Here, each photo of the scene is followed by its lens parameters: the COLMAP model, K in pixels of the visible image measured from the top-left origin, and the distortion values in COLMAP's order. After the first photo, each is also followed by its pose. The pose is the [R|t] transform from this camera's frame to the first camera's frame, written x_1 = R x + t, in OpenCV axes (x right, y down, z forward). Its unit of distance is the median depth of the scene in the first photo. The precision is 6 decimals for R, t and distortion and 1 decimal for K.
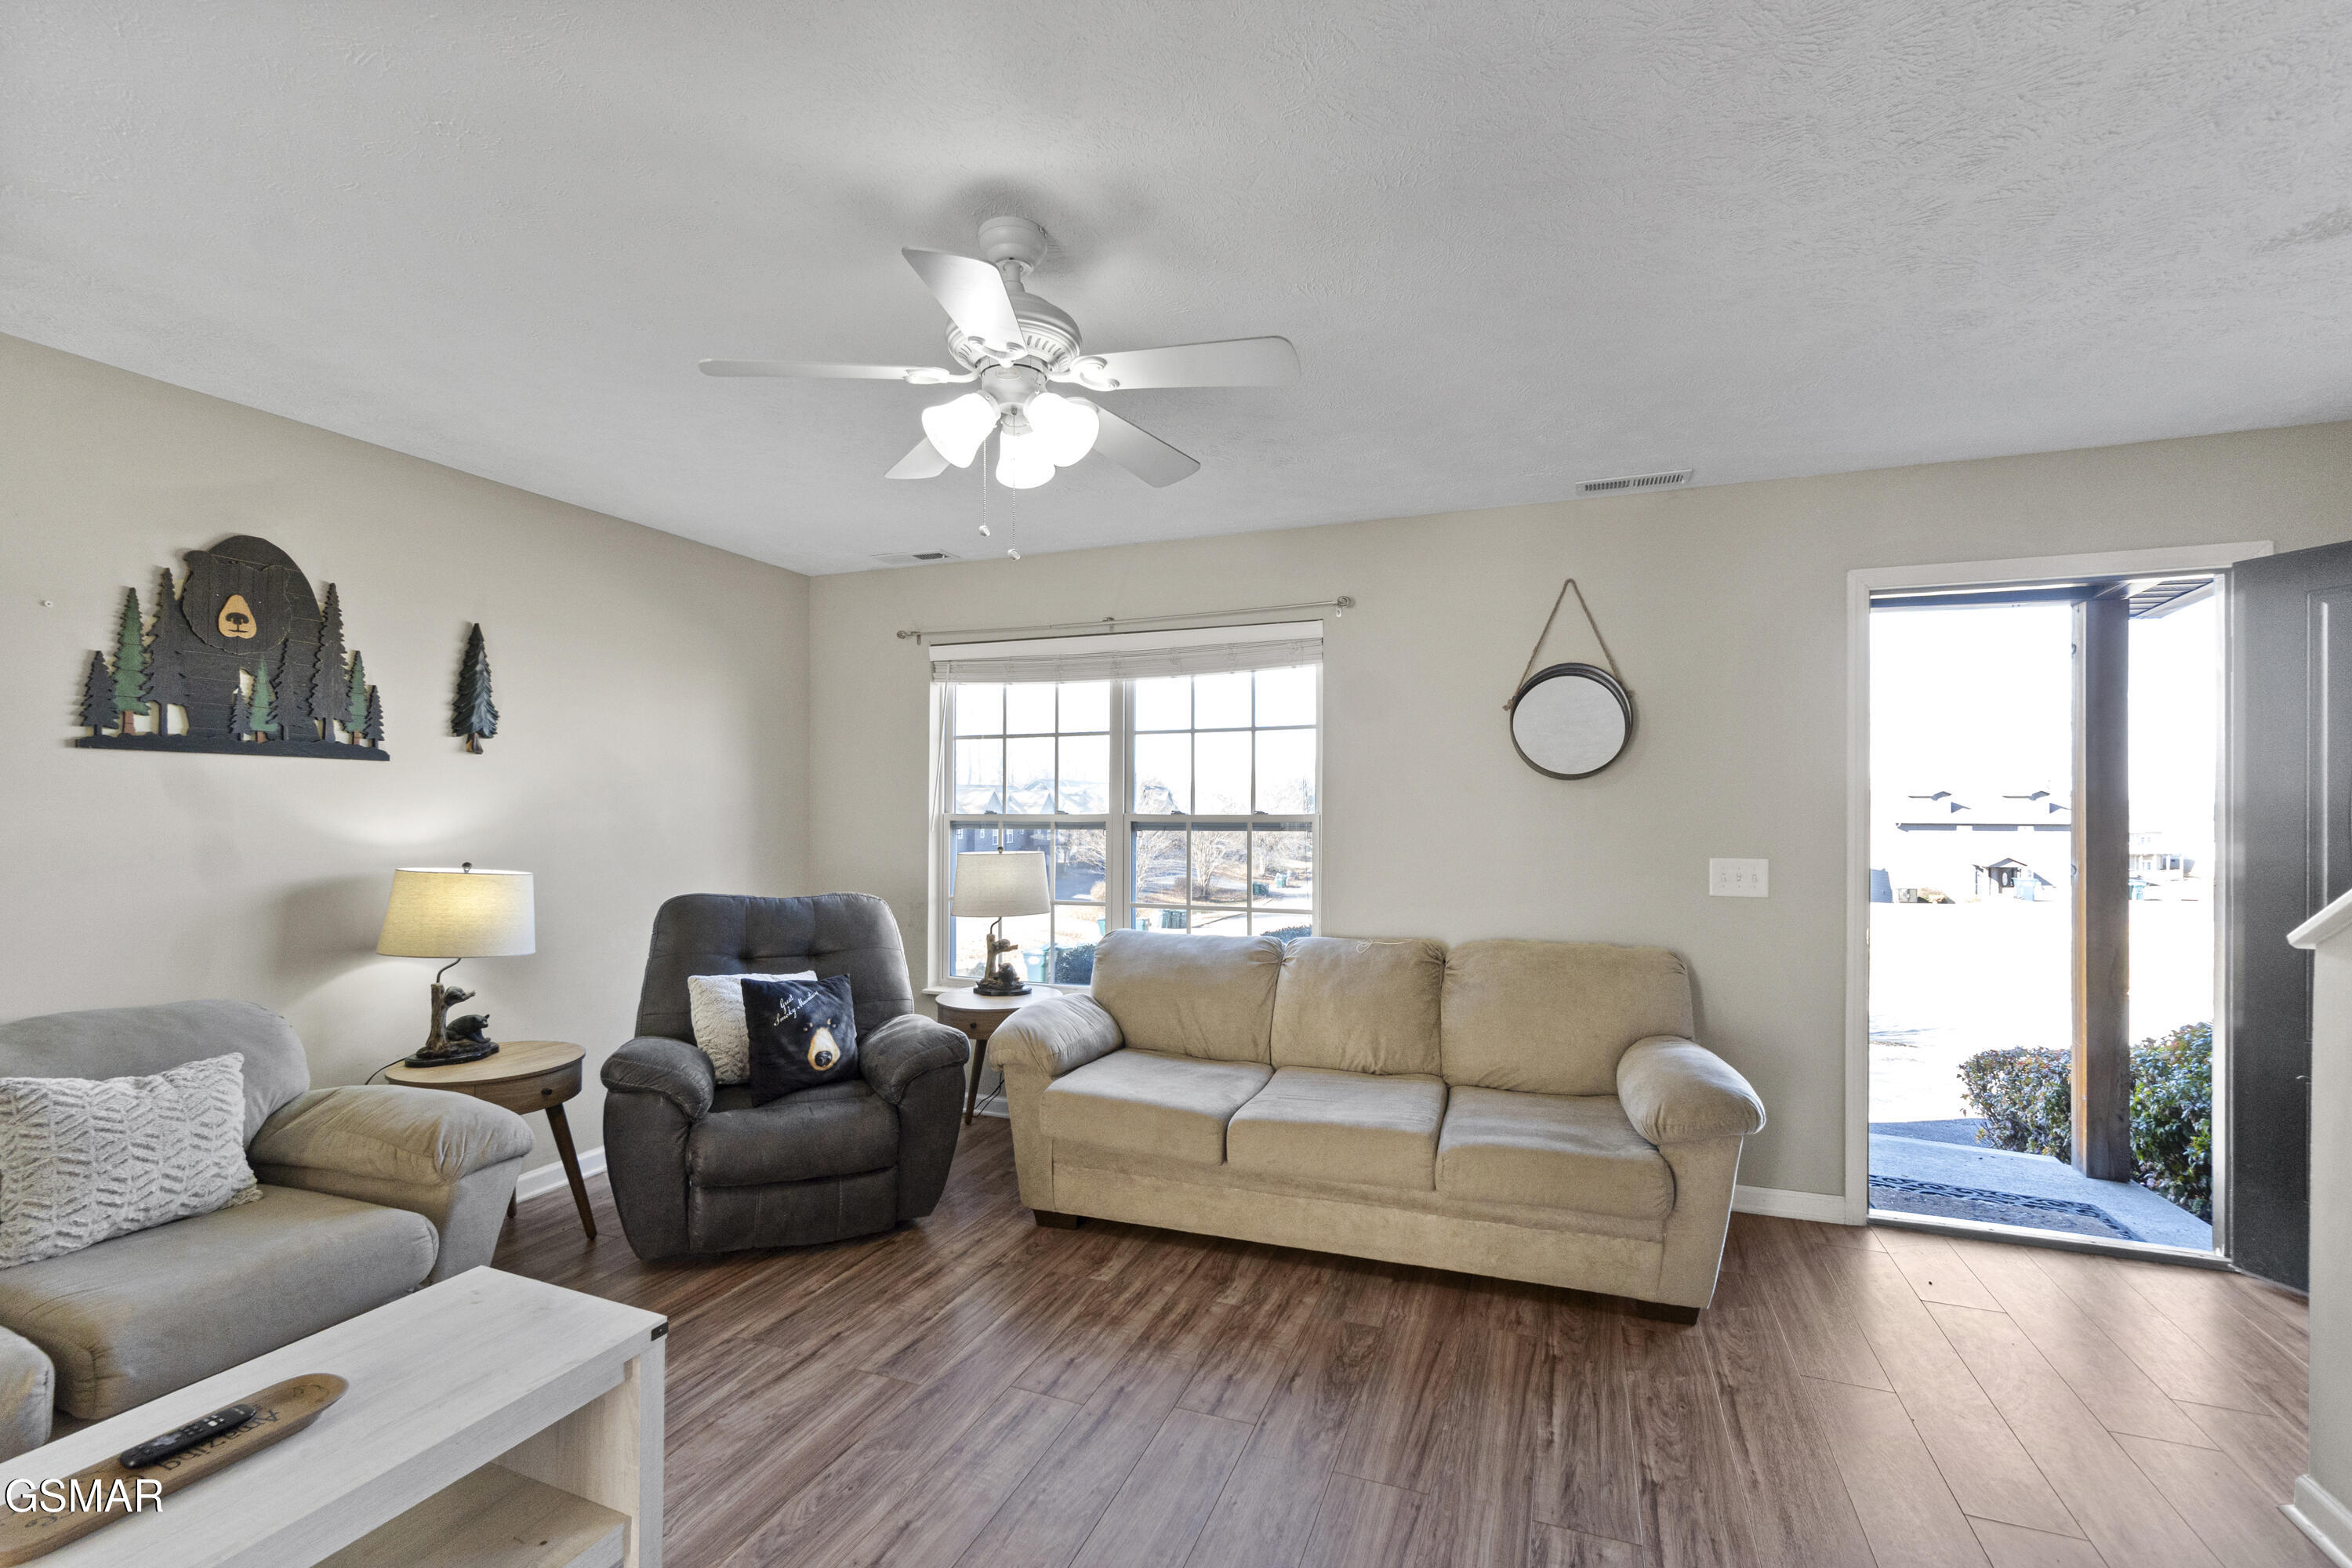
lens RADIAL K [[1025.6, 0, 1171.5], [0, 1025.6, 804.8], [0, 0, 1]] dist [-0.000249, 0.000088]
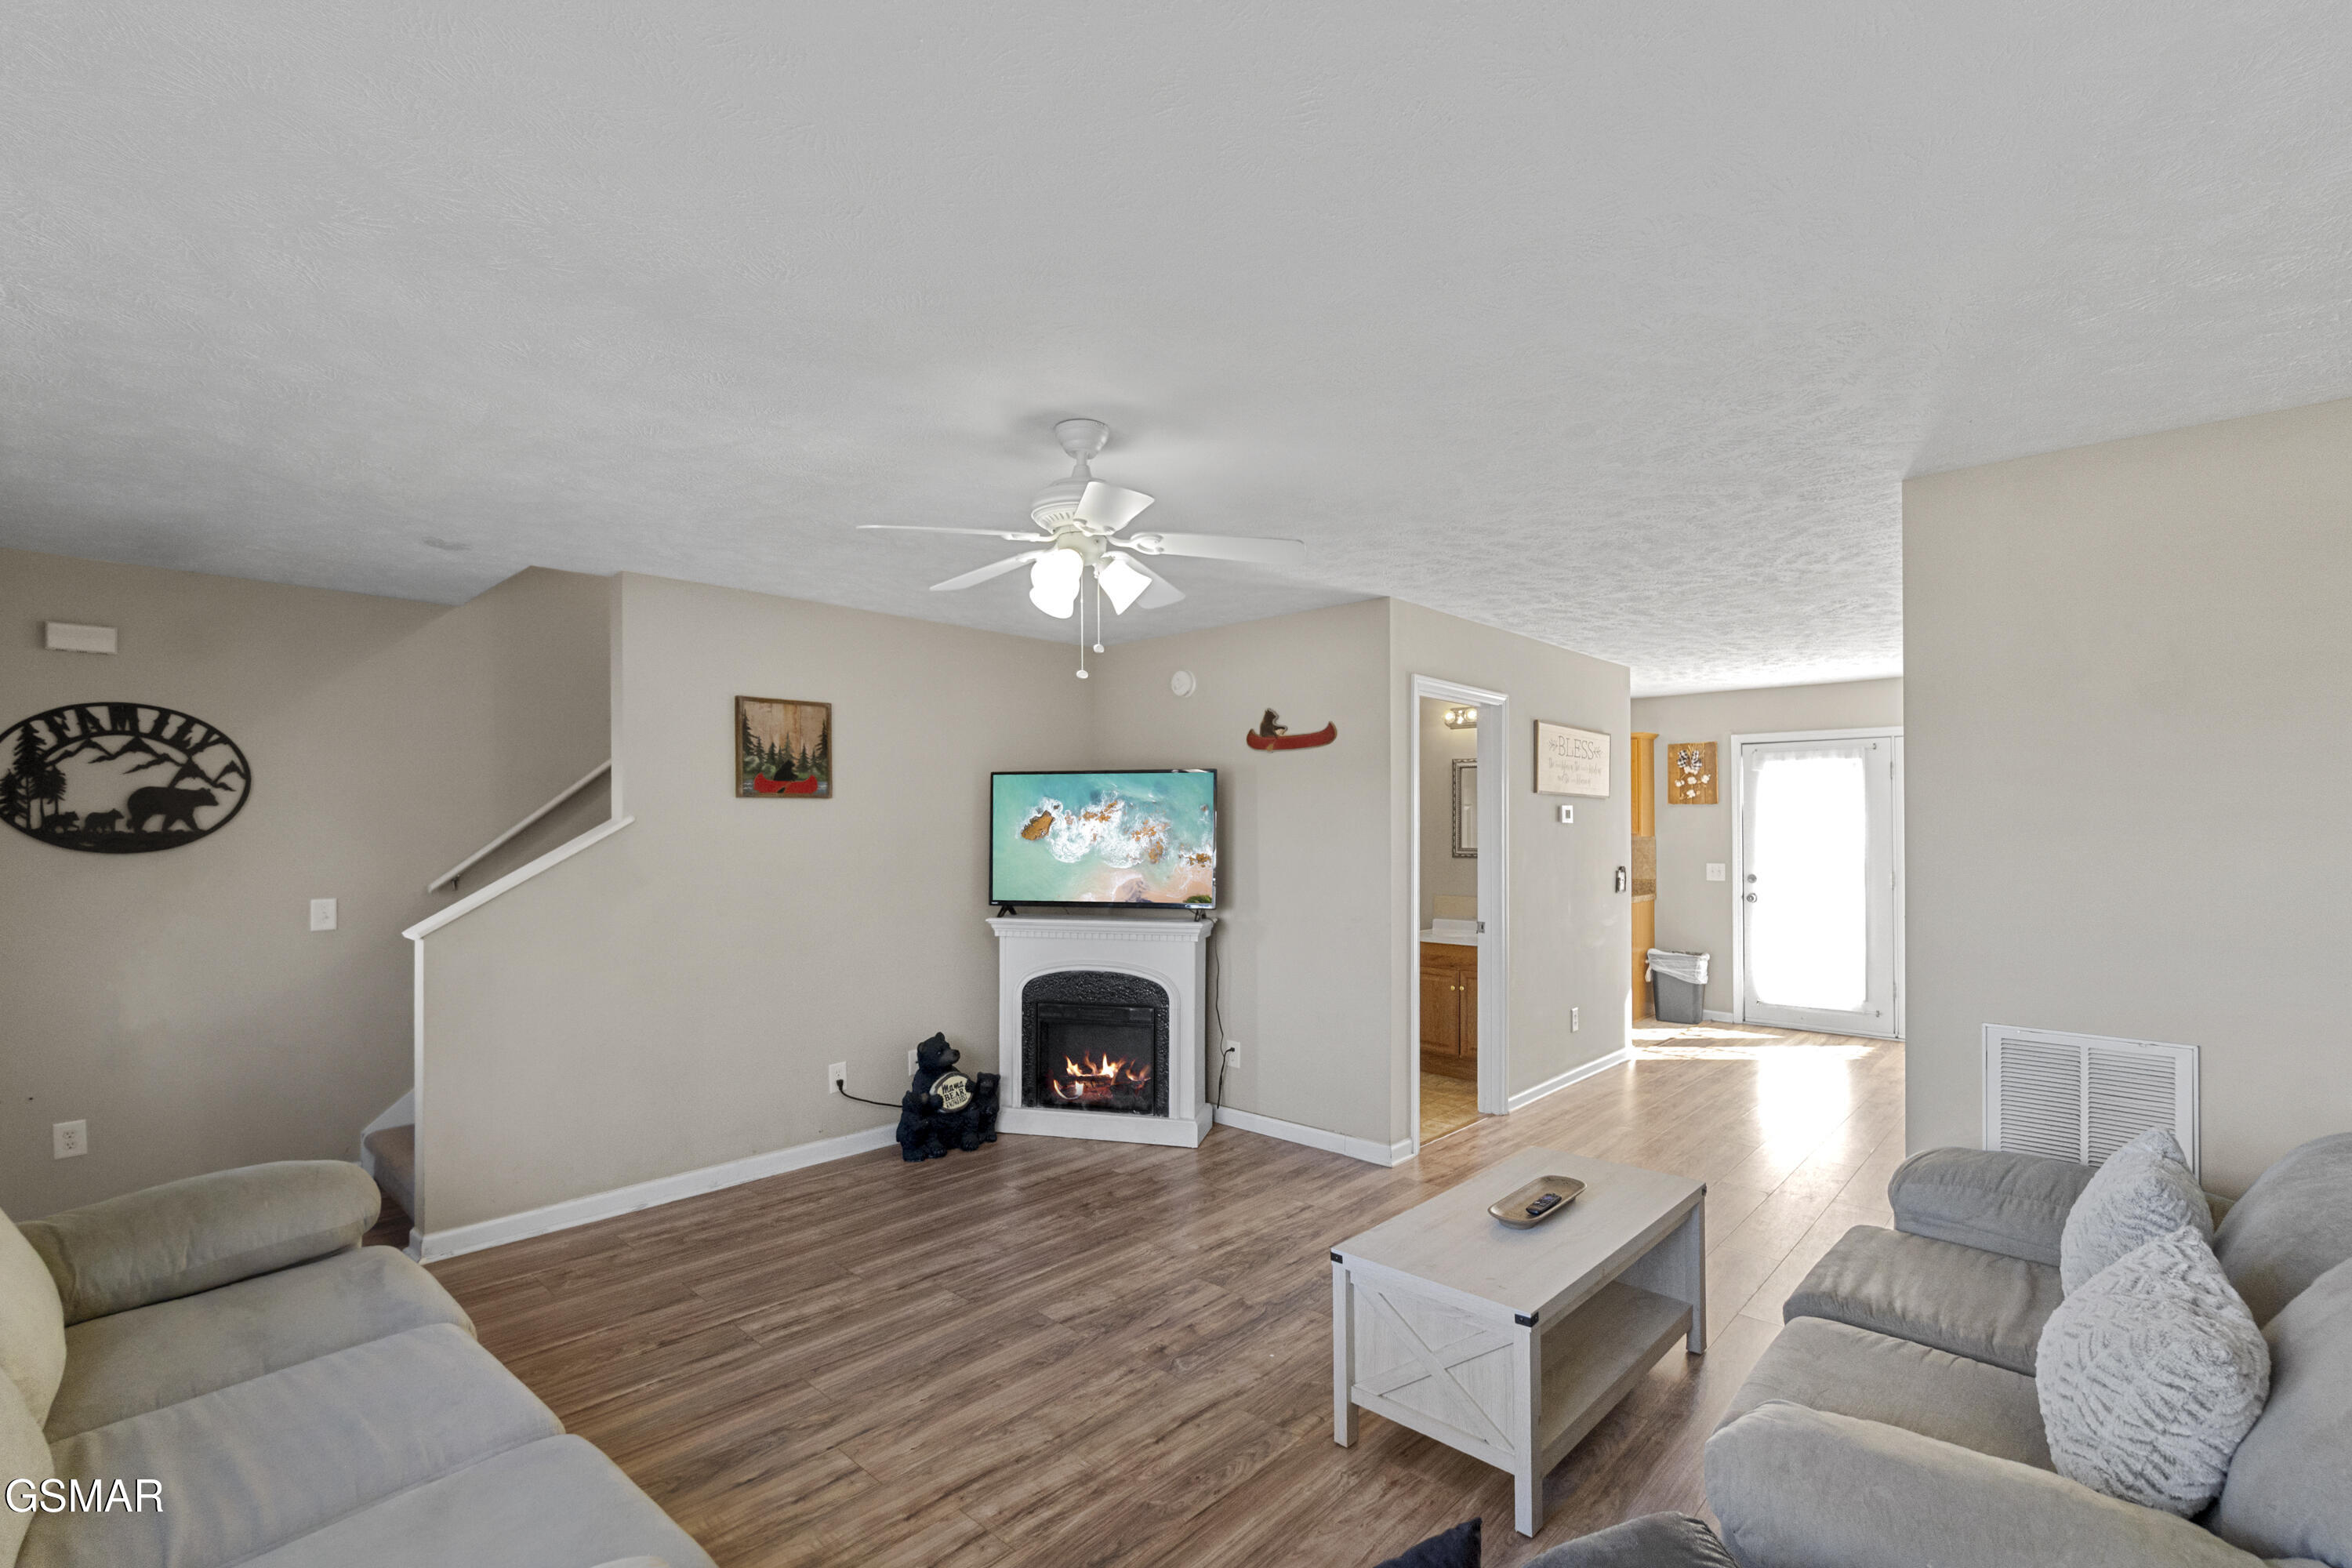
lens RADIAL K [[1038.6, 0, 1171.3], [0, 1038.6, 828.0], [0, 0, 1]] dist [-0.001315, -0.000046]
pose [[-0.929687, 0.000443, 0.368350, -0.562736], [0.002398, 0.999985, 0.004849, -0.040665], [-0.368343, 0.005391, -0.929674, 1.646831]]
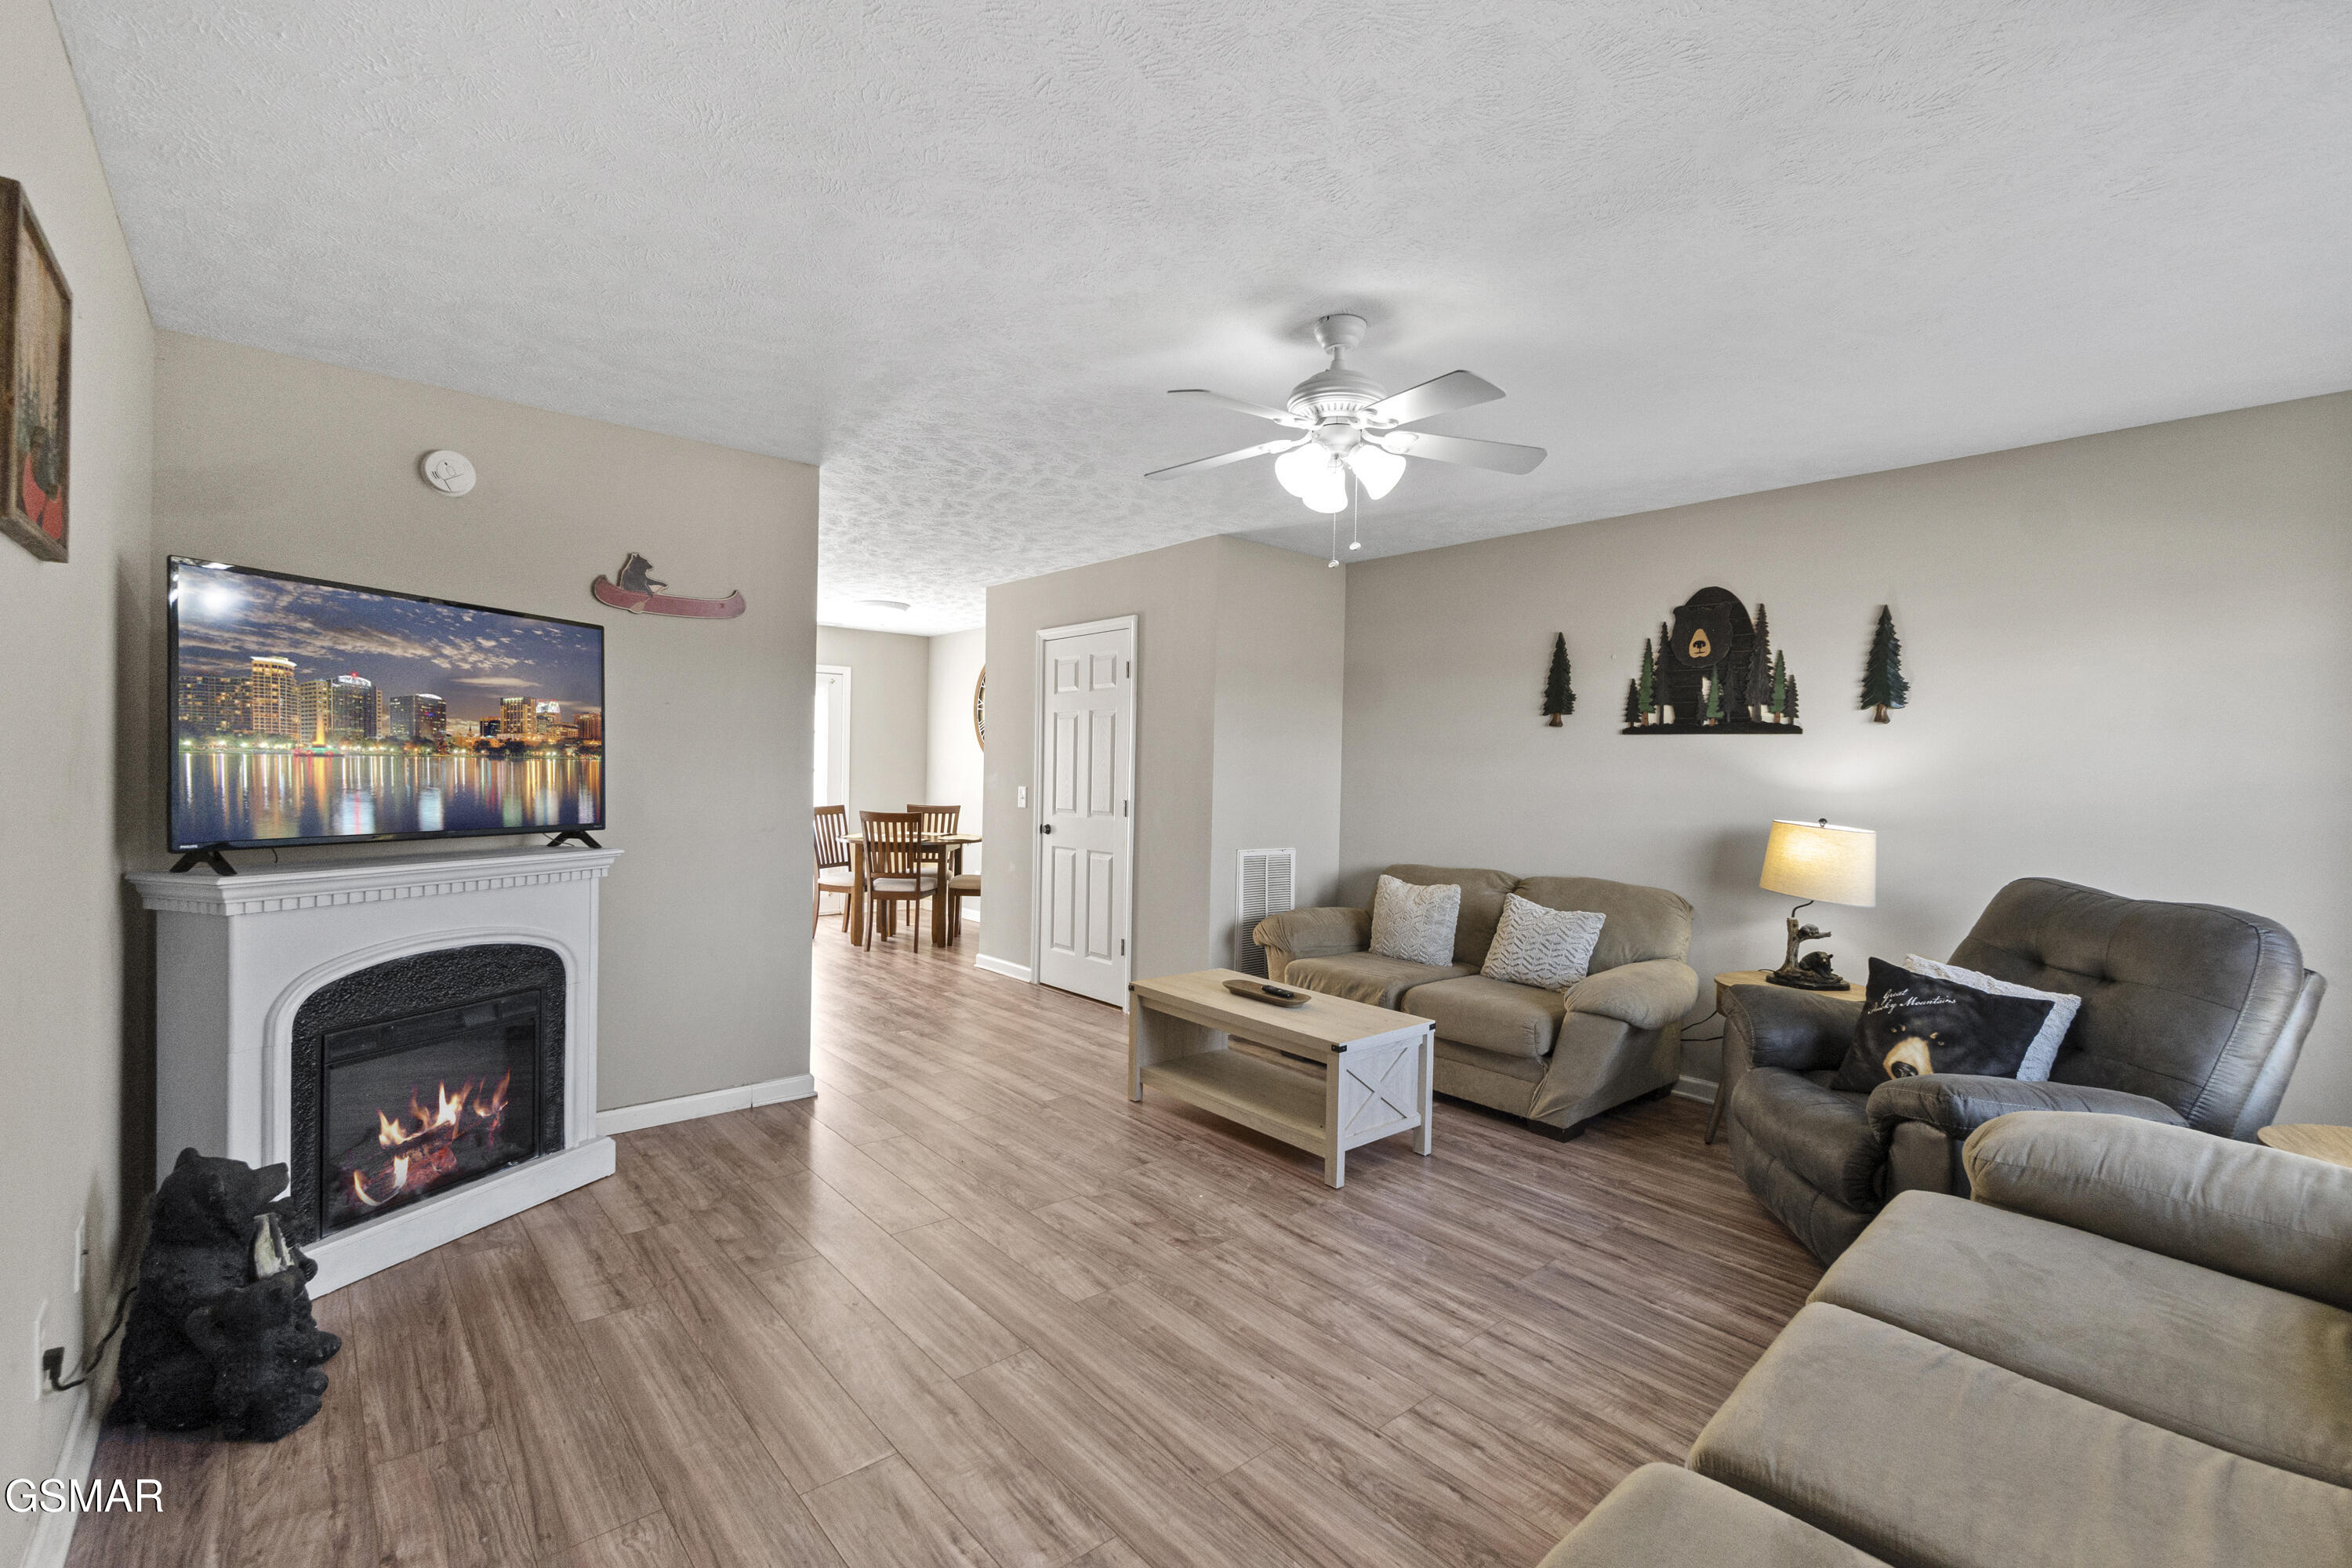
lens RADIAL K [[1022.8, 0, 1161.4], [0, 1022.8, 778.0], [0, 0, 1]] dist [-0.000637, 0.000034]
pose [[-0.470867, -0.004681, -0.882192, 0.851650], [-0.025645, 0.999636, 0.008384, 0.025004], [0.881831, 0.026572, -0.470815, 1.090168]]
